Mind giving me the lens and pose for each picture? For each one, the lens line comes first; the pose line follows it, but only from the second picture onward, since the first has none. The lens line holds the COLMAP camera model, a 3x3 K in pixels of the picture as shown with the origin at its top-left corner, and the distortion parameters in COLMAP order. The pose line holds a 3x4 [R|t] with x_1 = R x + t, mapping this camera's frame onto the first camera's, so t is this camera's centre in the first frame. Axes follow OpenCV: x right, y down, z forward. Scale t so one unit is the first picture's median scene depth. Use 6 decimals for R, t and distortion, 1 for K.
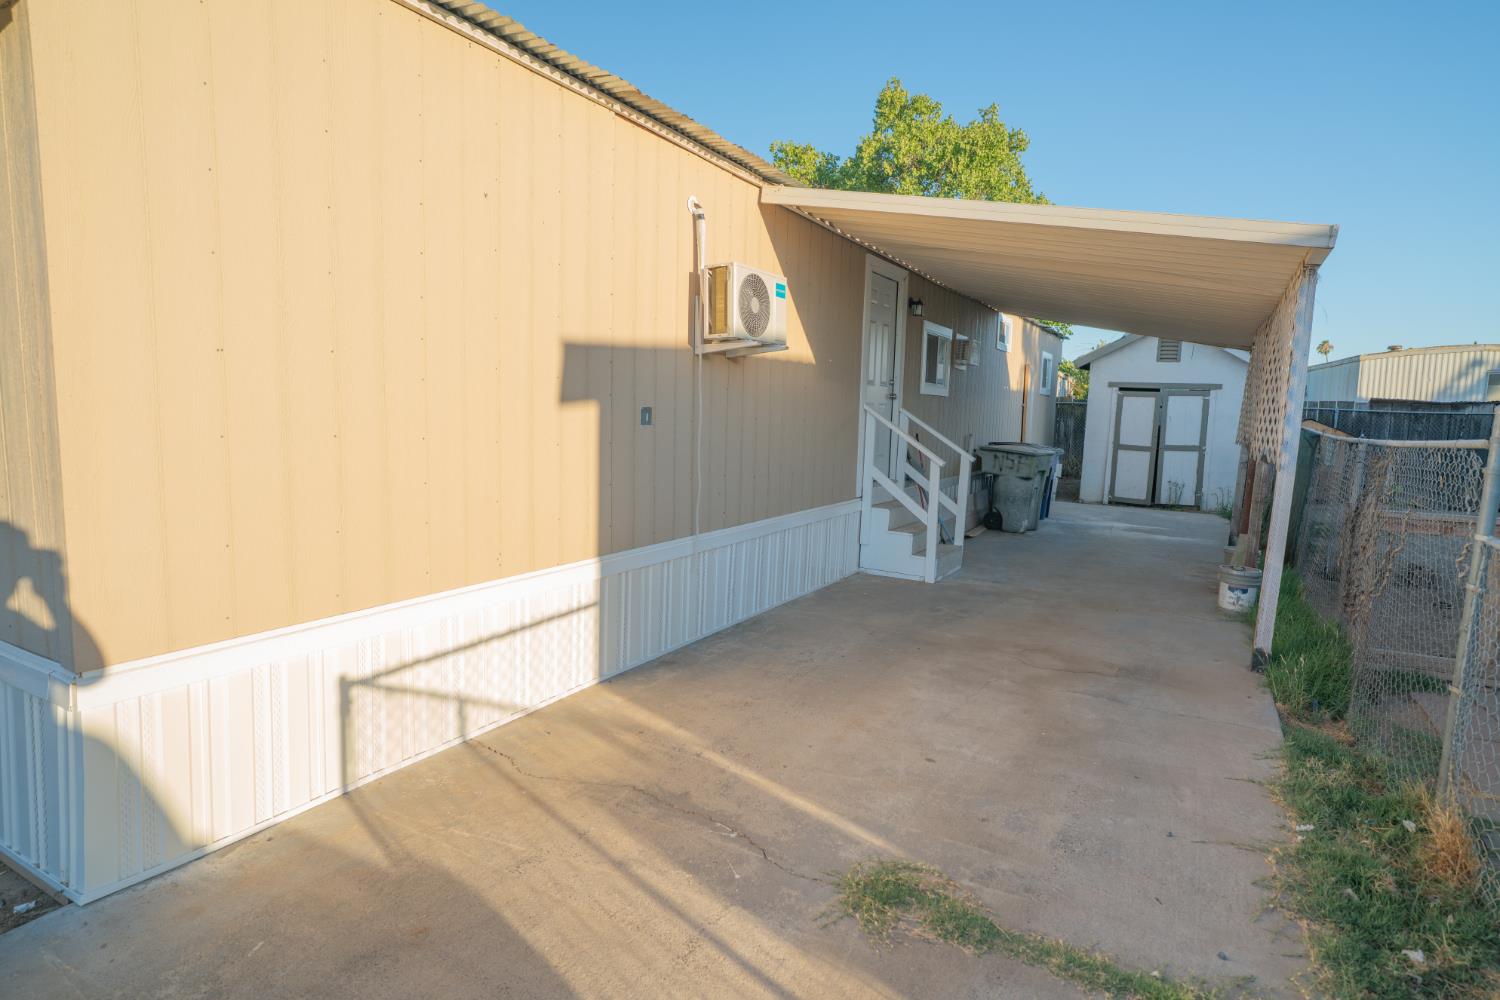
lens RADIAL K [[814.6, 0, 737.8], [0, 814.6, 492.6], [0, 0, 1]] dist [-0.055781, 0.041851]
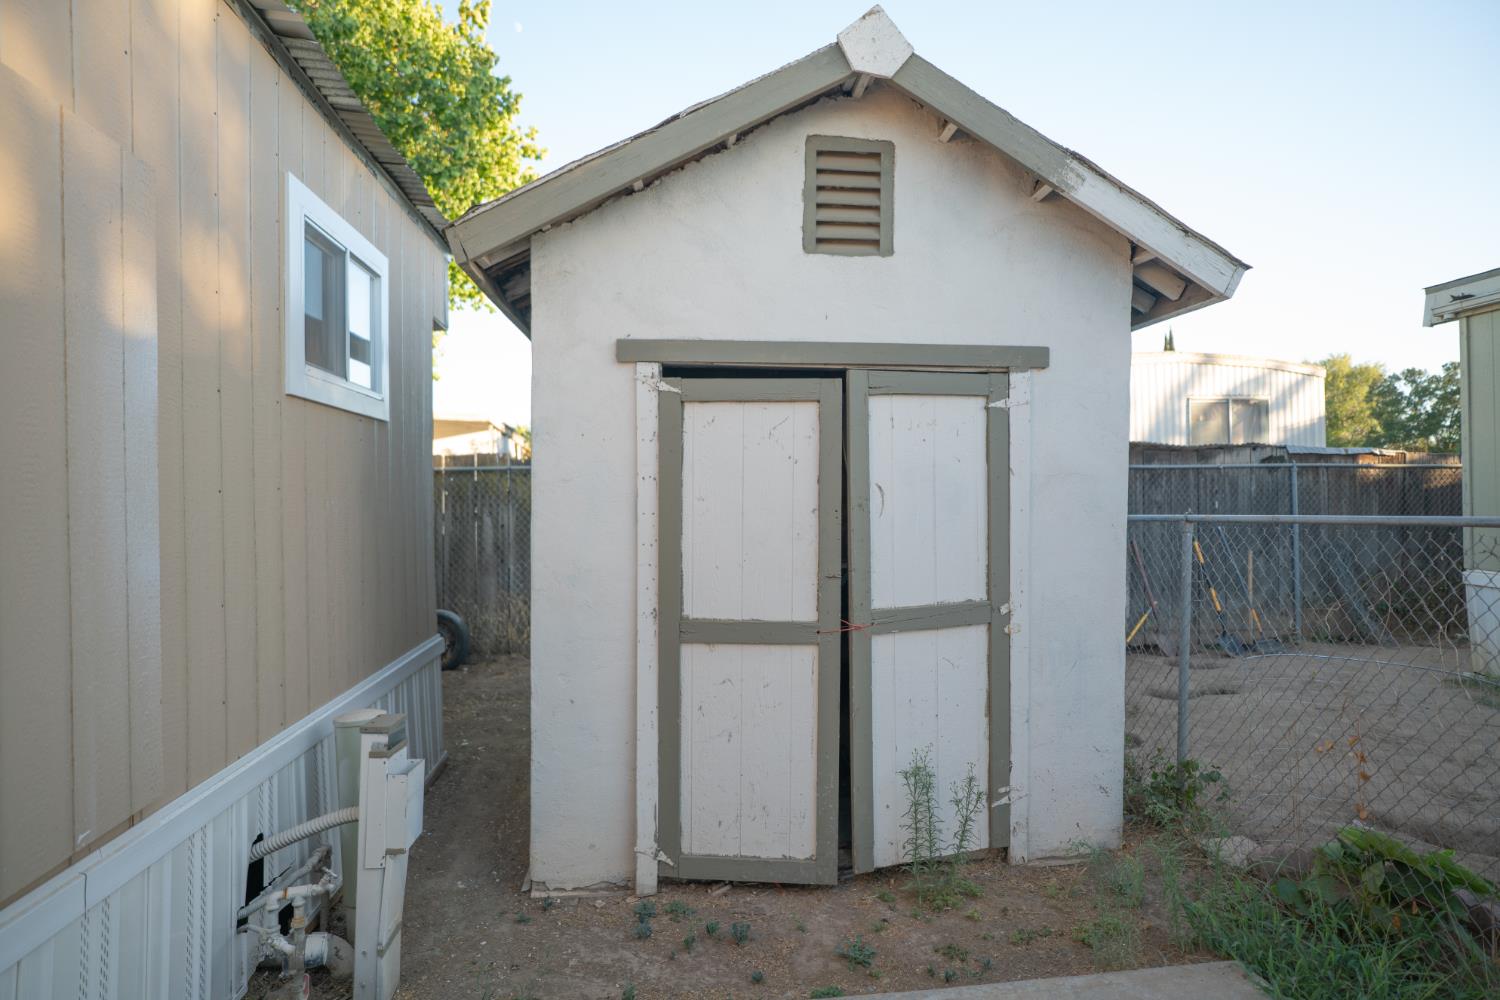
lens RADIAL K [[814.6, 0, 737.8], [0, 814.6, 492.6], [0, 0, 1]] dist [-0.055781, 0.041851]
pose [[0.811886, -0.032617, 0.582905, 0.364317], [0.094475, 0.992619, -0.076045, -0.077627], [-0.576122, 0.116810, 0.808974, 0.823989]]
